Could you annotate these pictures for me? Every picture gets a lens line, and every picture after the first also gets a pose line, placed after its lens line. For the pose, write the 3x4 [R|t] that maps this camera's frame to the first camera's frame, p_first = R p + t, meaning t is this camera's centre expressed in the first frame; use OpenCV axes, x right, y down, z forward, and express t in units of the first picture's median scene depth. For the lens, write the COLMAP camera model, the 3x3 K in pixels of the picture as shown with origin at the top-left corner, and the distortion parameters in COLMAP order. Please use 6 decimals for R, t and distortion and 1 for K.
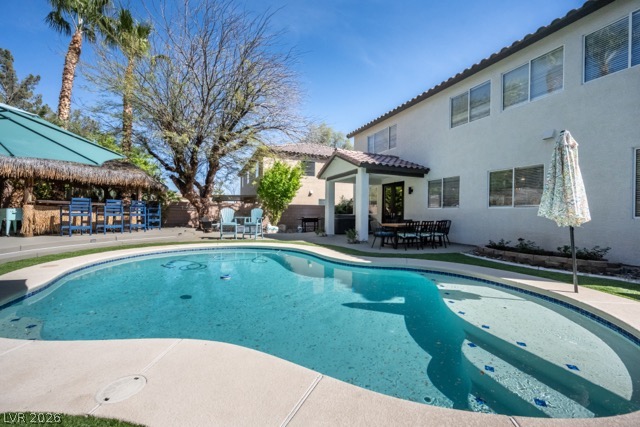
lens RADIAL K [[251.6, 0, 313.2], [0, 251.6, 213.6], [0, 0, 1]] dist [-0.002826, 0.002052]
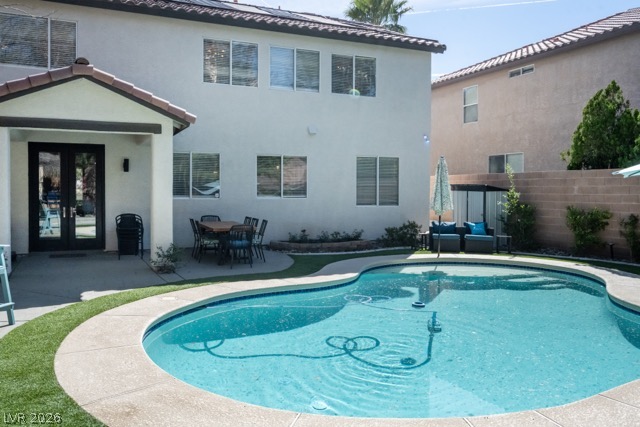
lens RADIAL K [[515.0, 0, 314.5], [0, 515.0, 210.4], [0, 0, 1]] dist [-0.014073, 0.005635]
pose [[-0.025355, -0.044667, 0.998680, -0.765894], [-0.000002, 0.999001, 0.044681, -0.044577], [-0.999679, 0.001130, -0.025330, 0.641943]]
